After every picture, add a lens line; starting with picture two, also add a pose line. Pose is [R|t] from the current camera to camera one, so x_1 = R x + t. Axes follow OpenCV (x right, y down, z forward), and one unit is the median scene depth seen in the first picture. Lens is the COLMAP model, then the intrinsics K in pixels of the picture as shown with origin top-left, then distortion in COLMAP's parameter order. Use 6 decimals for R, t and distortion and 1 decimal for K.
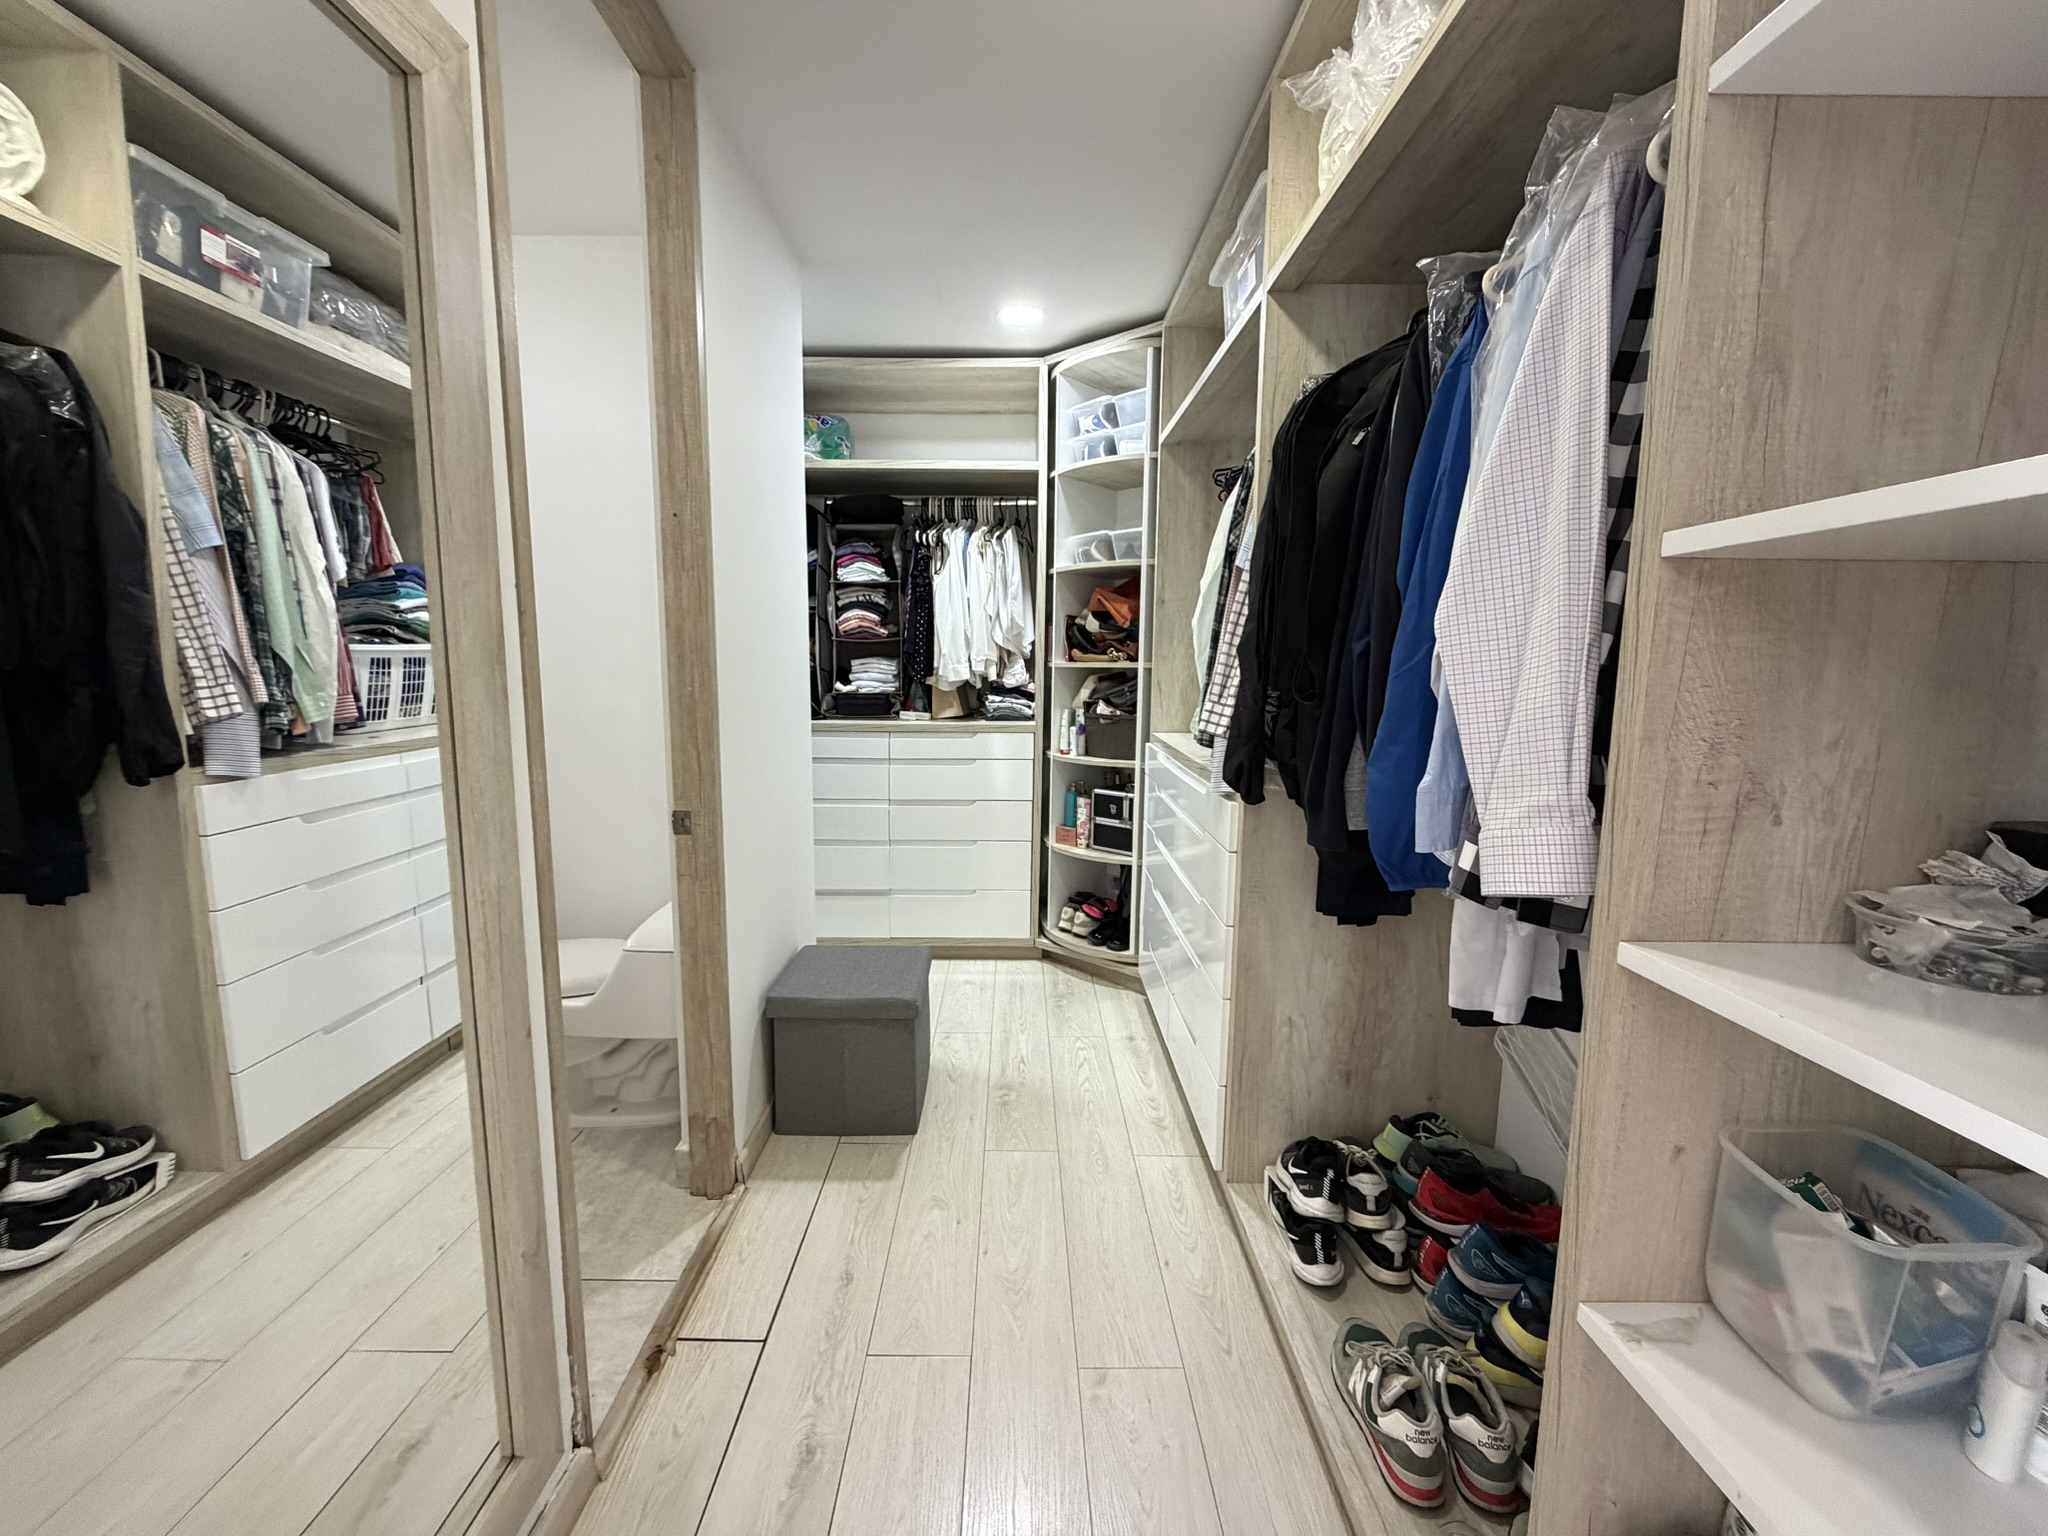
lens RADIAL K [[816.1, 0, 1020.9], [0, 816.1, 764.0], [0, 0, 1]] dist [0.000084, -0.000151]
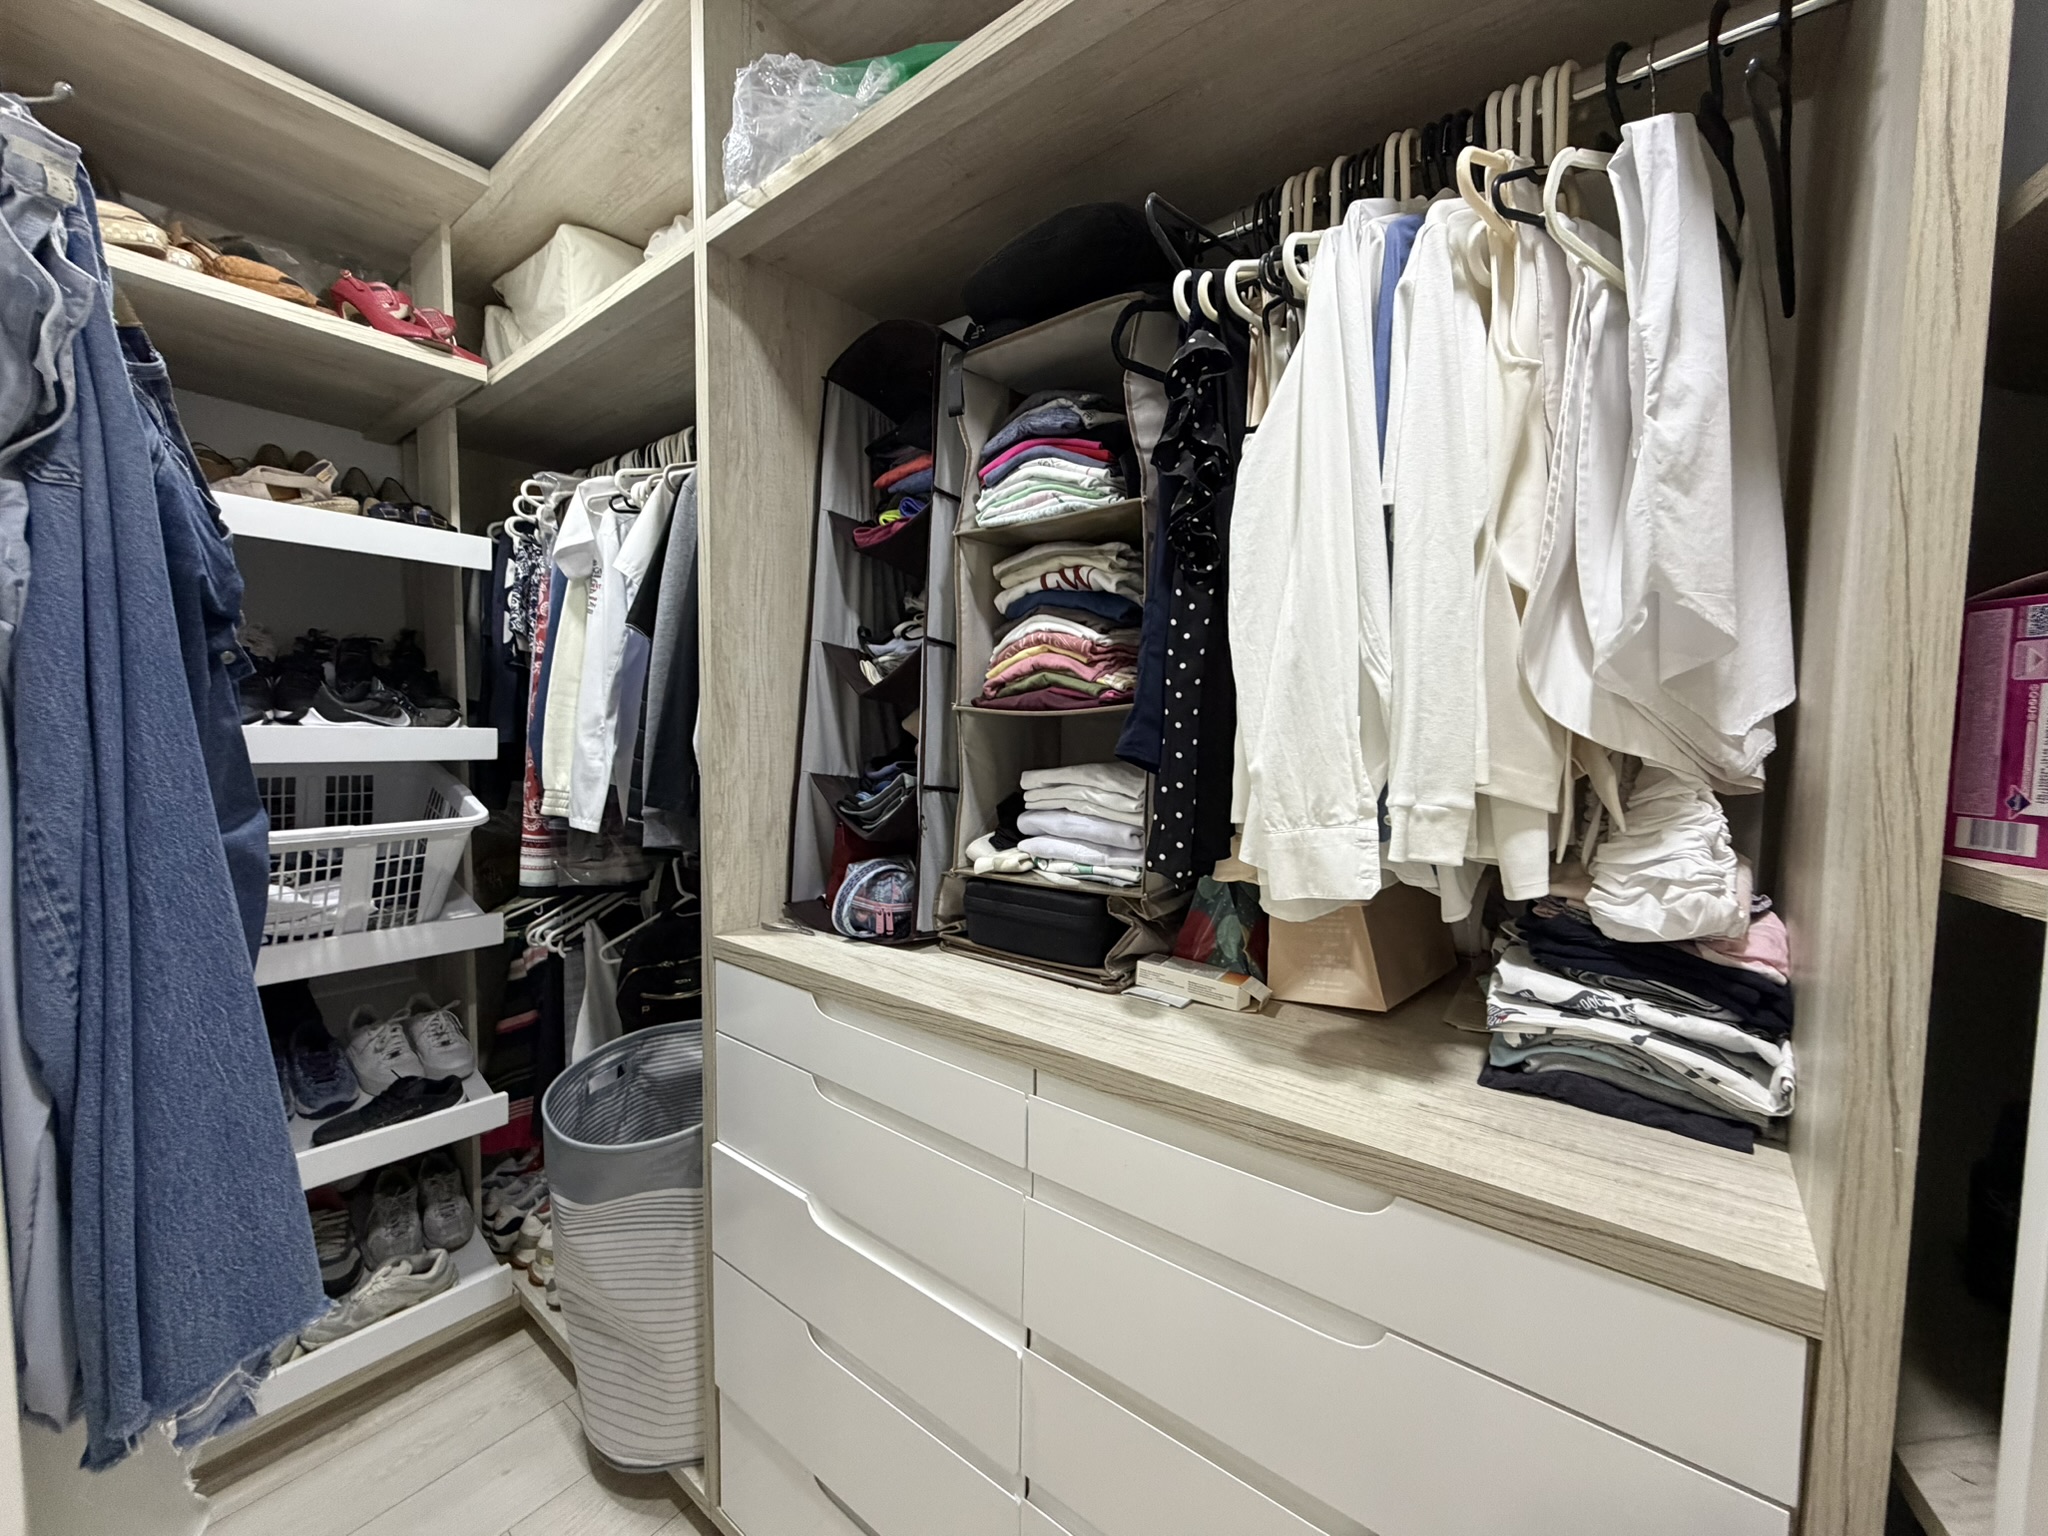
lens RADIAL K [[816.1, 0, 1026.7], [0, 816.1, 764.0], [0, 0, 1]] dist [0.000084, -0.000151]
pose [[0.775800, 0.032989, -0.630116, -0.003552], [-0.079177, 0.995829, -0.045348, -0.117333], [0.625992, 0.085071, 0.775175, 0.756444]]
